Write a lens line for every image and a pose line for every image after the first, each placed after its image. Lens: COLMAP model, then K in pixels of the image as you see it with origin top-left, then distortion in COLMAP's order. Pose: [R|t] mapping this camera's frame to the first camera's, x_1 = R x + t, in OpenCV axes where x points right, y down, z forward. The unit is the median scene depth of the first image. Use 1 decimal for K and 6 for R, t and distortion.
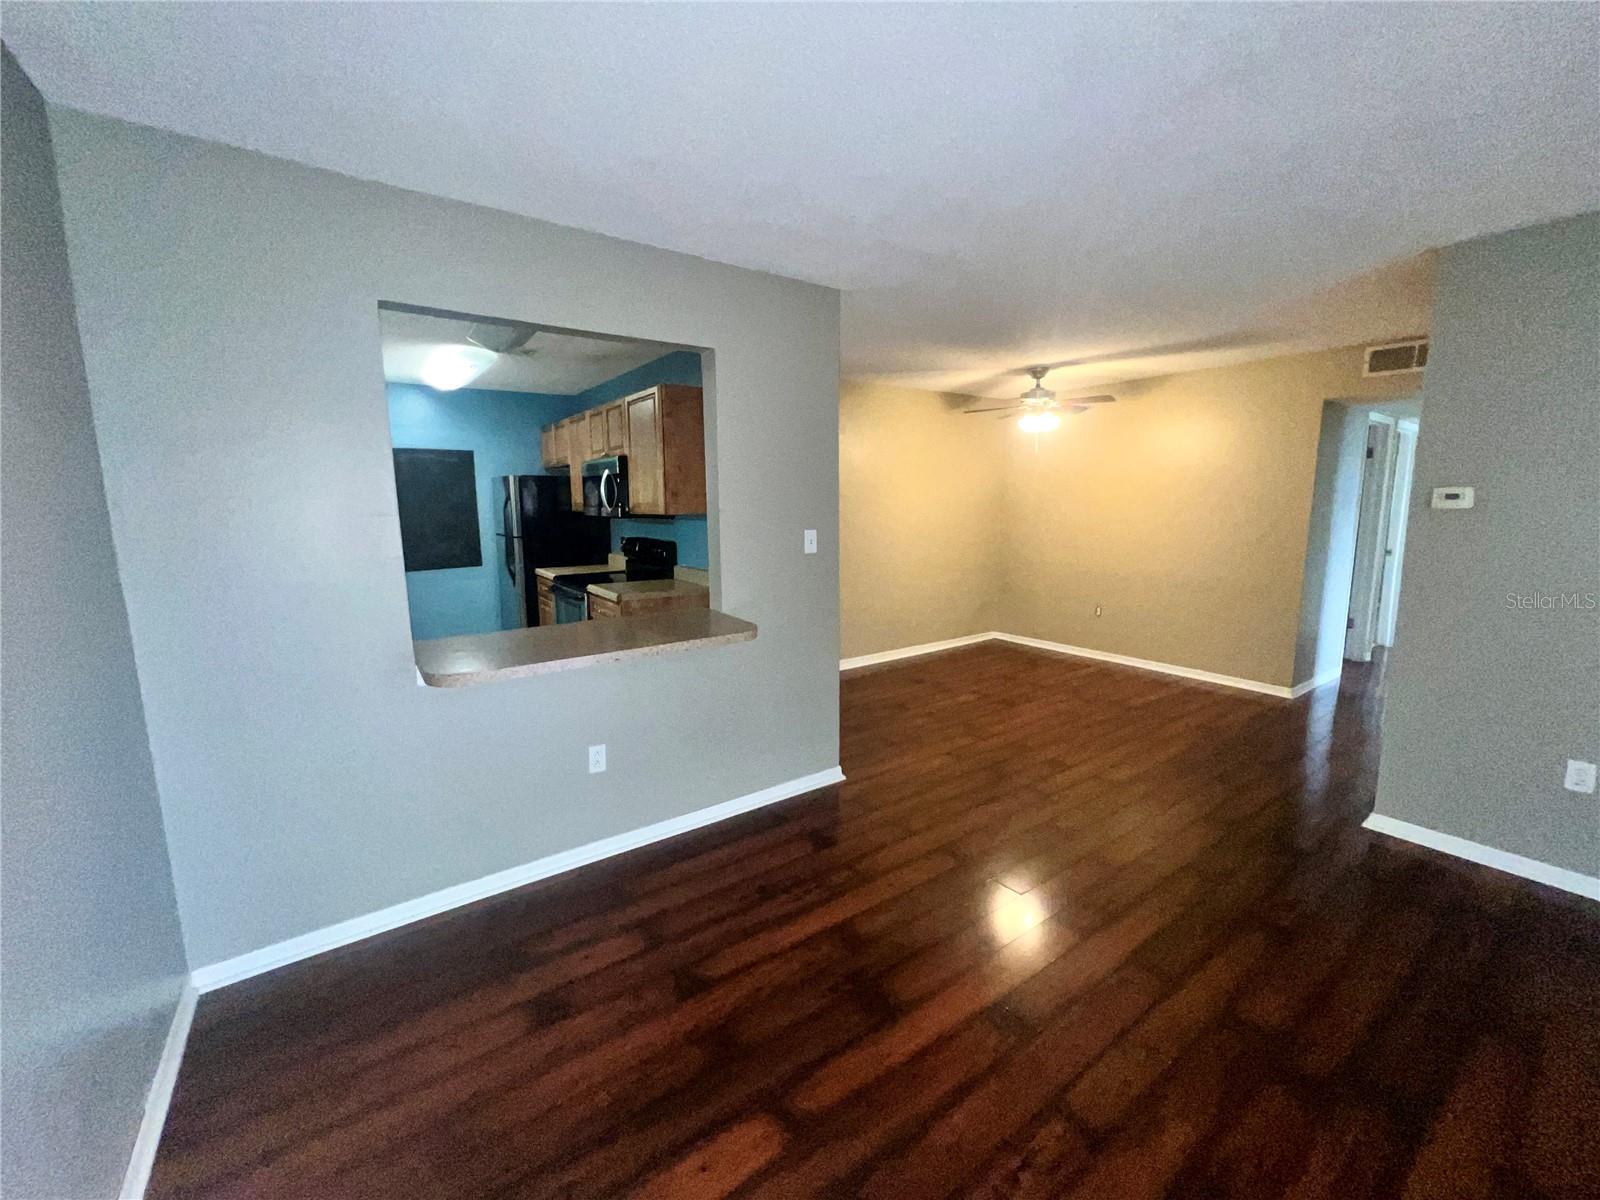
lens RADIAL K [[642.0, 0, 791.5], [0, 642.0, 594.3], [0, 0, 1]] dist [0.004009, 0.000567]
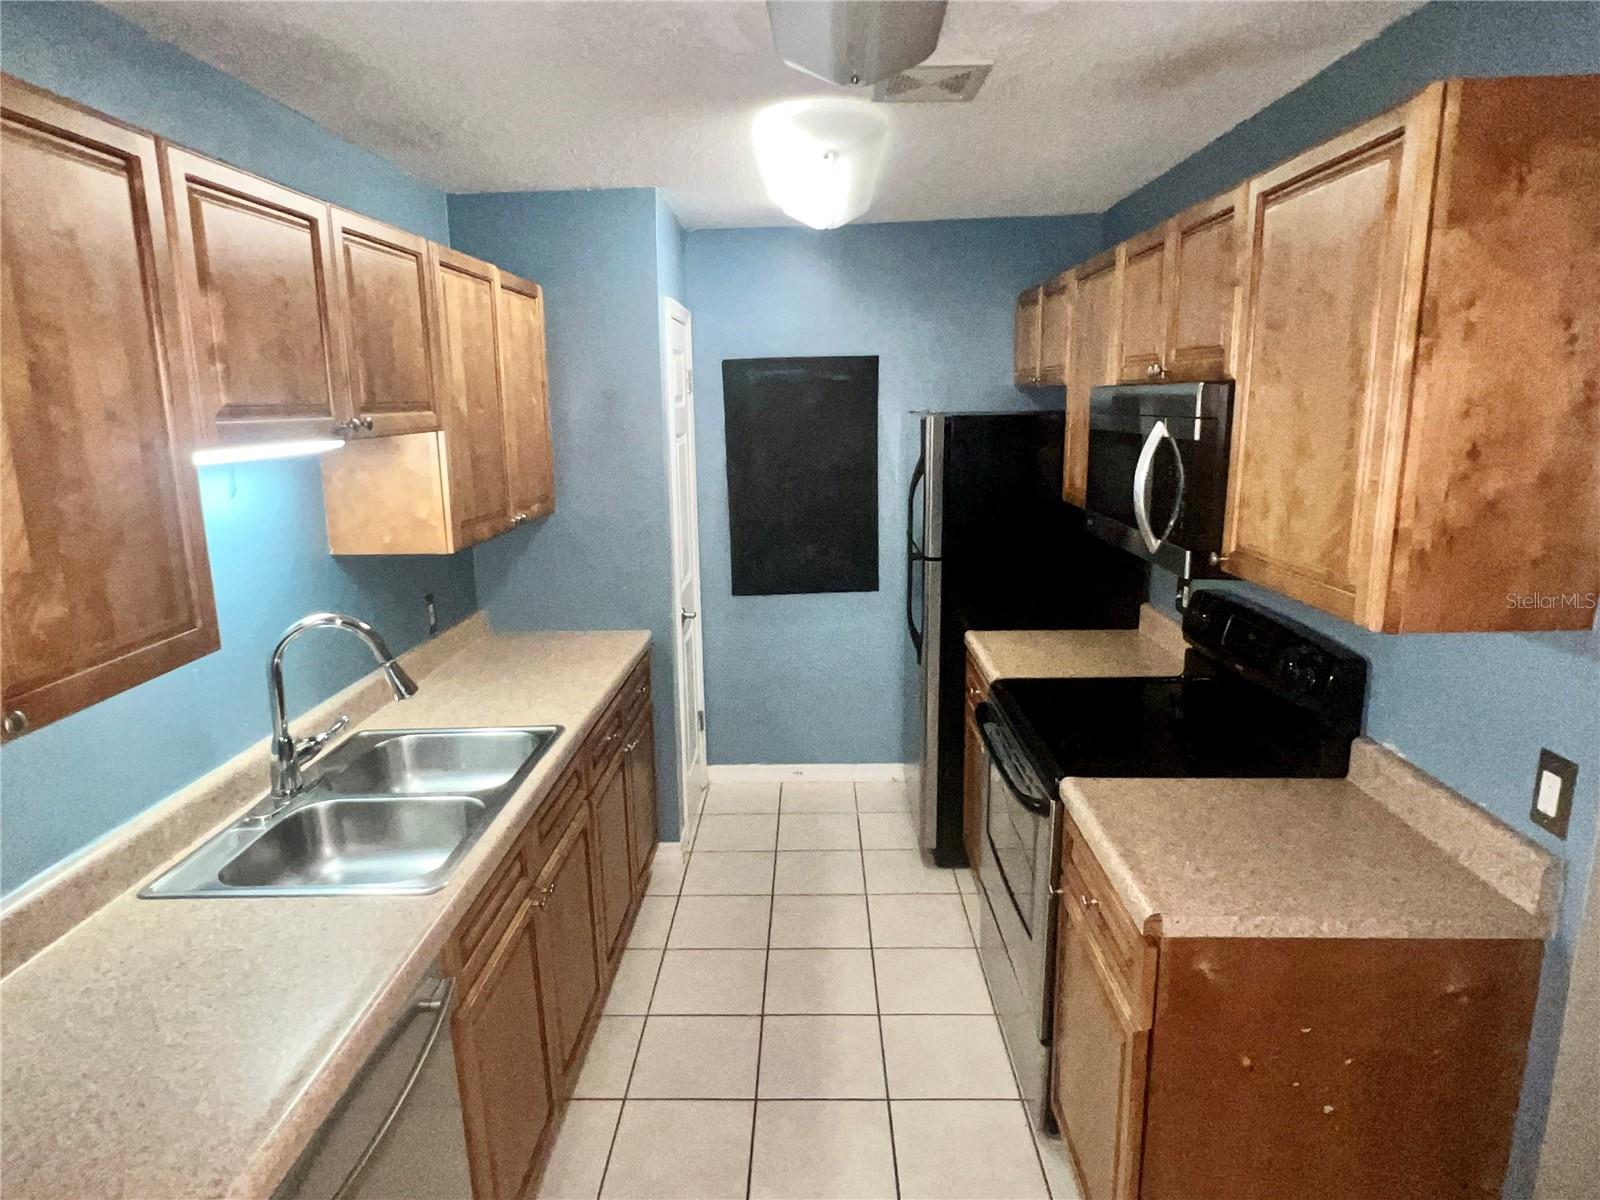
lens RADIAL K [[935.1, 0, 787.5], [0, 935.1, 591.7], [0, 0, 1]] dist [-0.005045, 0.001963]
pose [[0.799427, 0.113394, -0.589965, -0.148388], [-0.073662, 0.993117, 0.091067, -0.135867], [0.596230, -0.029343, 0.802277, 0.499169]]
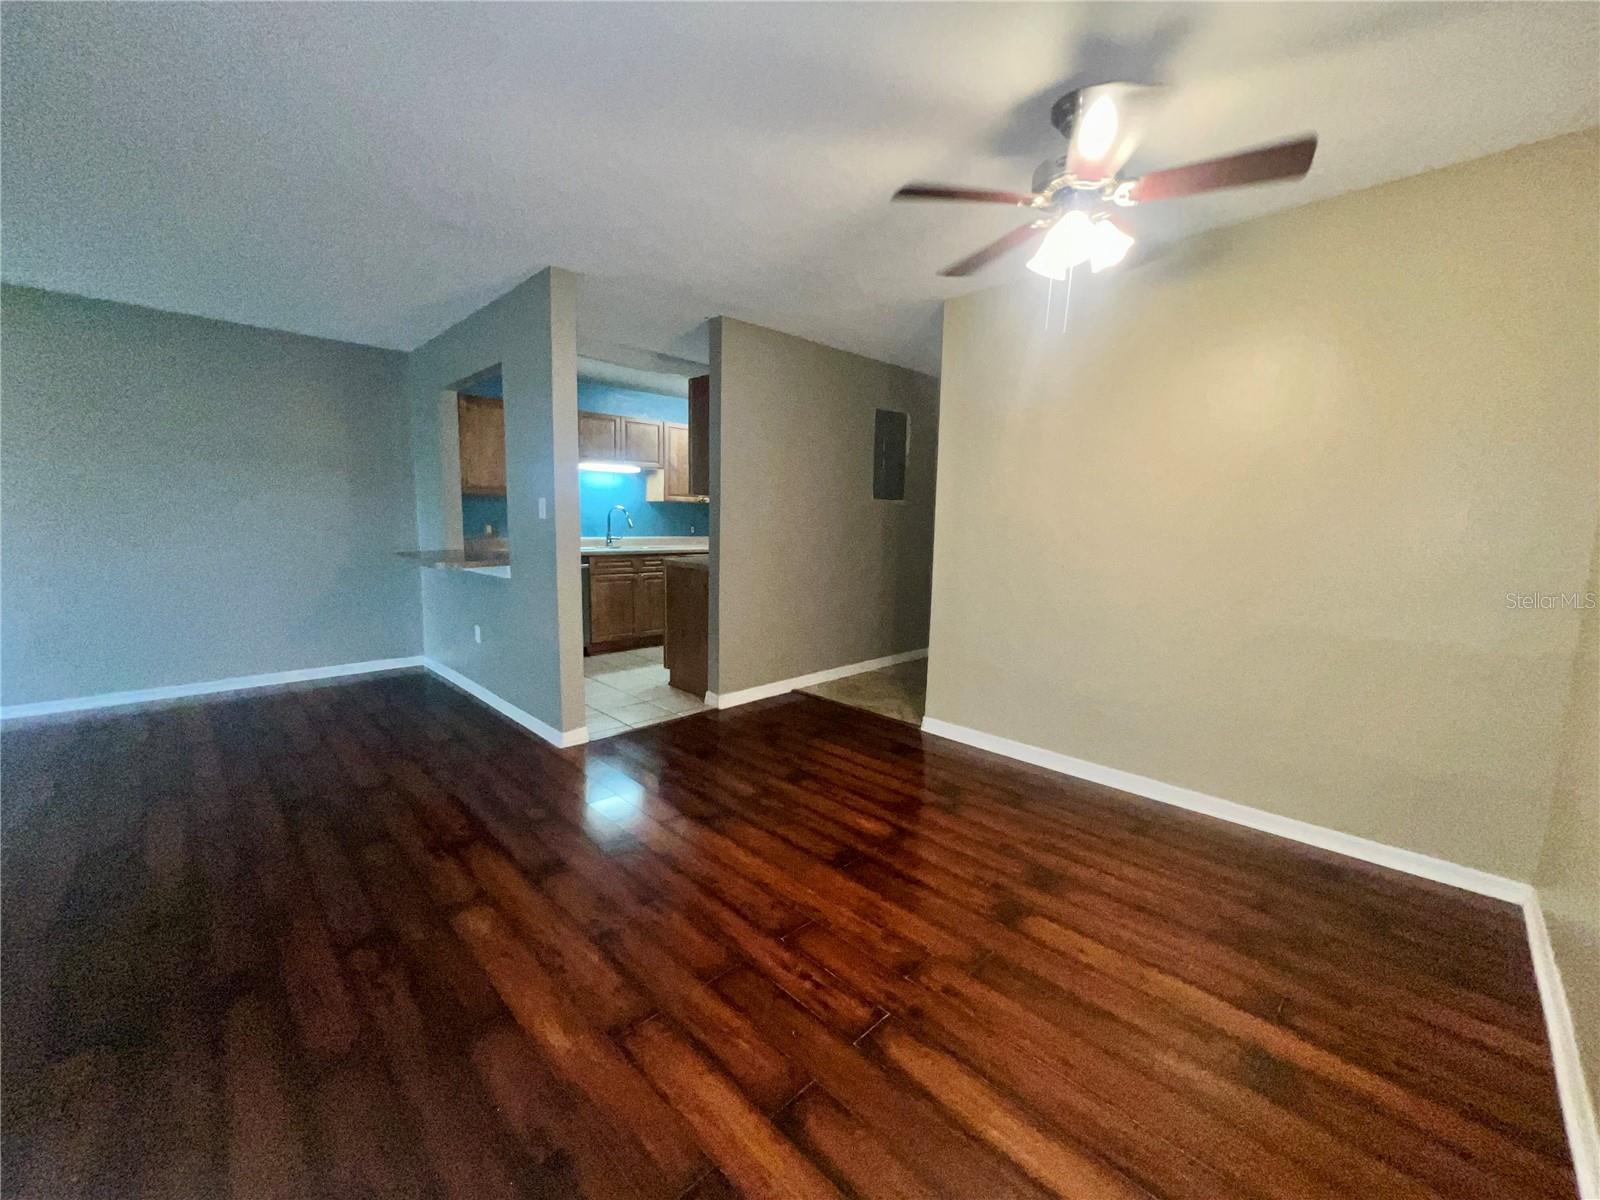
lens RADIAL K [[642.0, 0, 791.5], [0, 642.0, 594.3], [0, 0, 1]] dist [0.004009, 0.000567]
pose [[0.154300, 0.127391, -0.979777, 0.838107], [-0.163540, 0.981267, 0.101830, -0.084843], [0.974395, 0.144520, 0.172243, 0.878532]]
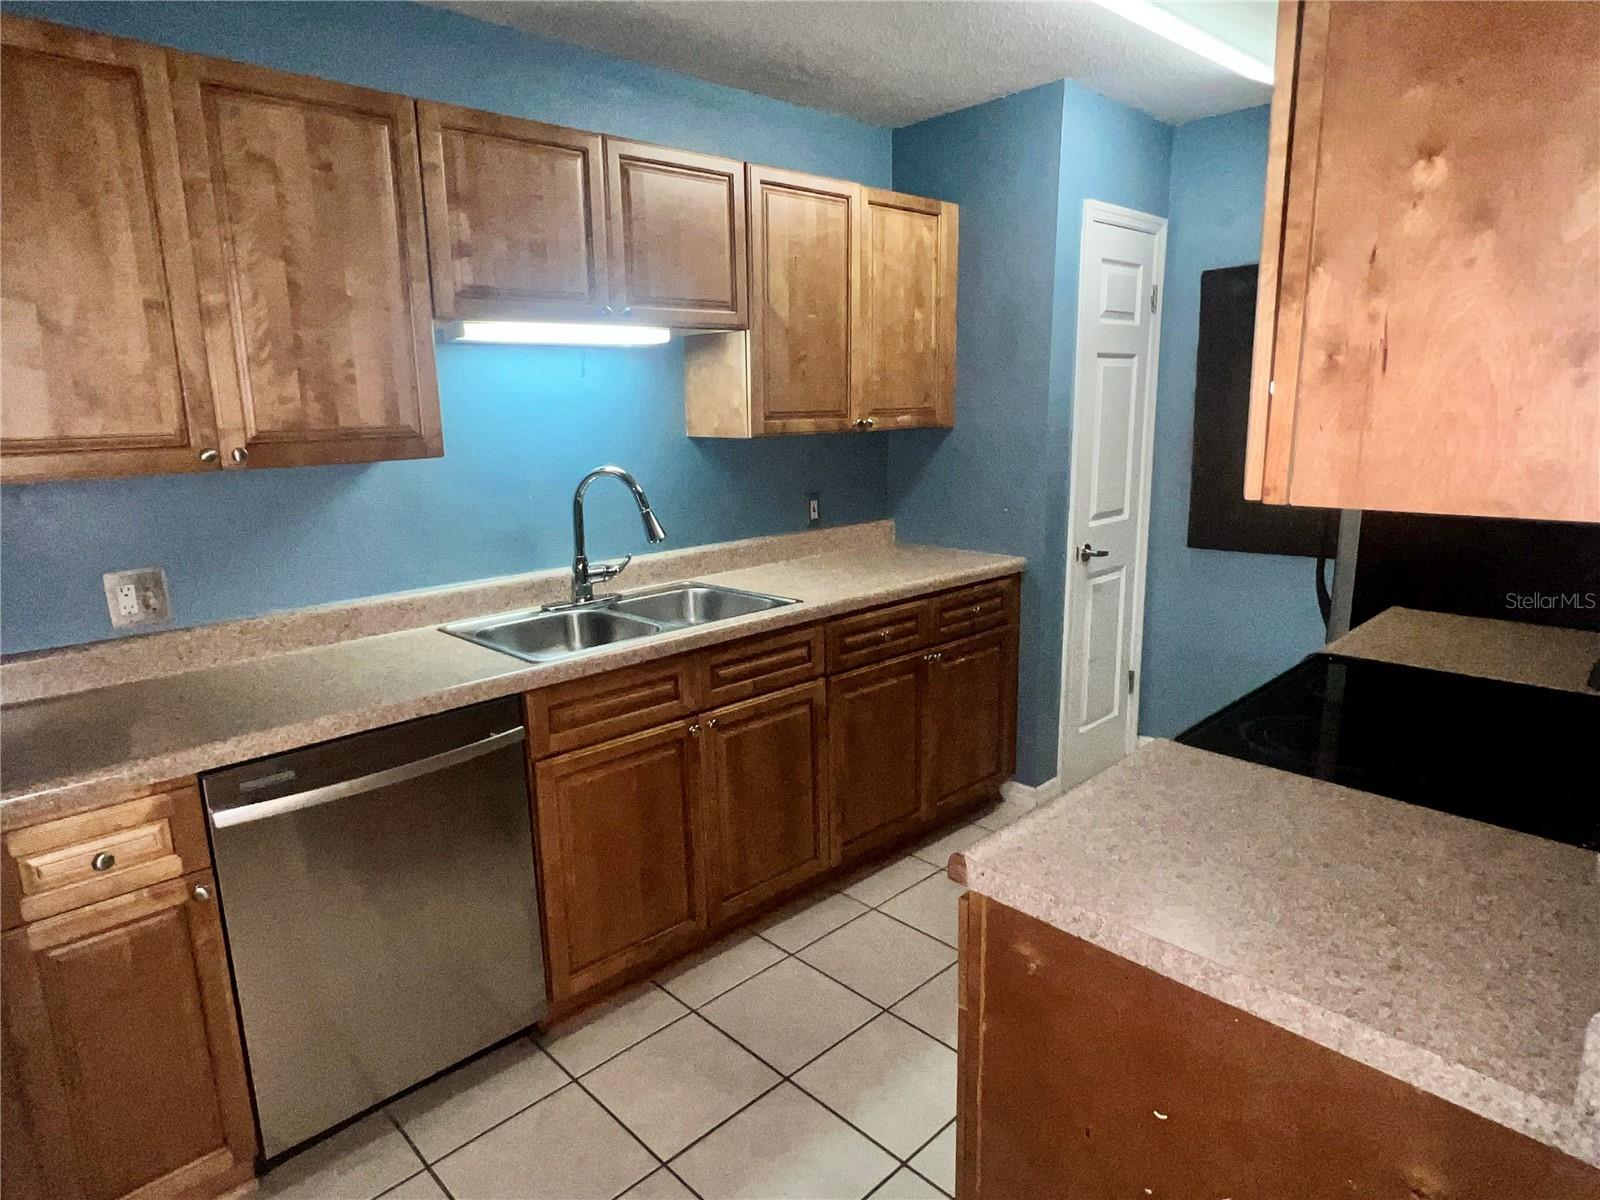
lens RADIAL K [[935.1, 0, 787.5], [0, 935.1, 591.7], [0, 0, 1]] dist [-0.005045, 0.001963]
pose [[0.139333, 0.201278, -0.969574, 0.004070], [-0.122304, 0.975126, 0.184855, -0.113077], [0.982664, 0.092826, 0.160484, 0.750520]]
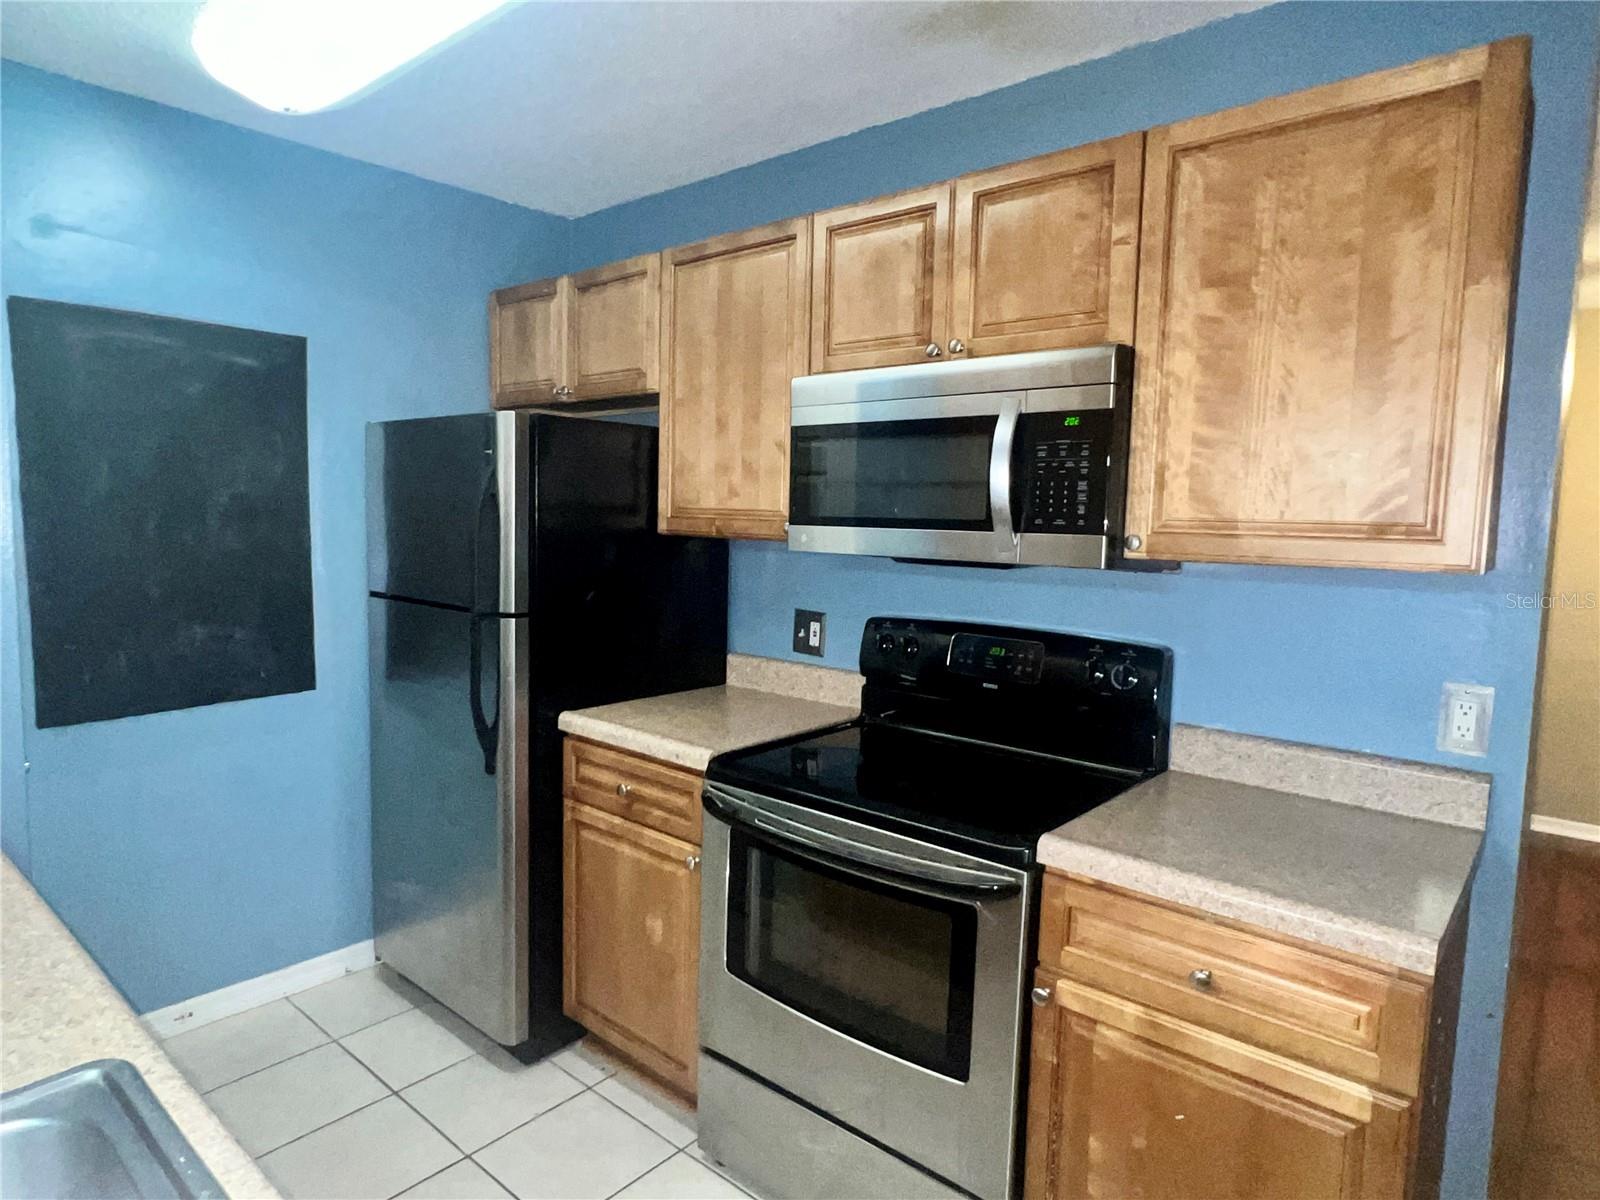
lens RADIAL K [[935.1, 0, 787.5], [0, 935.1, 591.7], [0, 0, 1]] dist [-0.005045, 0.001963]
pose [[0.970761, 0.007341, 0.239936, -0.472127], [0.005421, 0.998607, -0.052487, -0.087833], [-0.239987, 0.052253, 0.969369, 0.623279]]
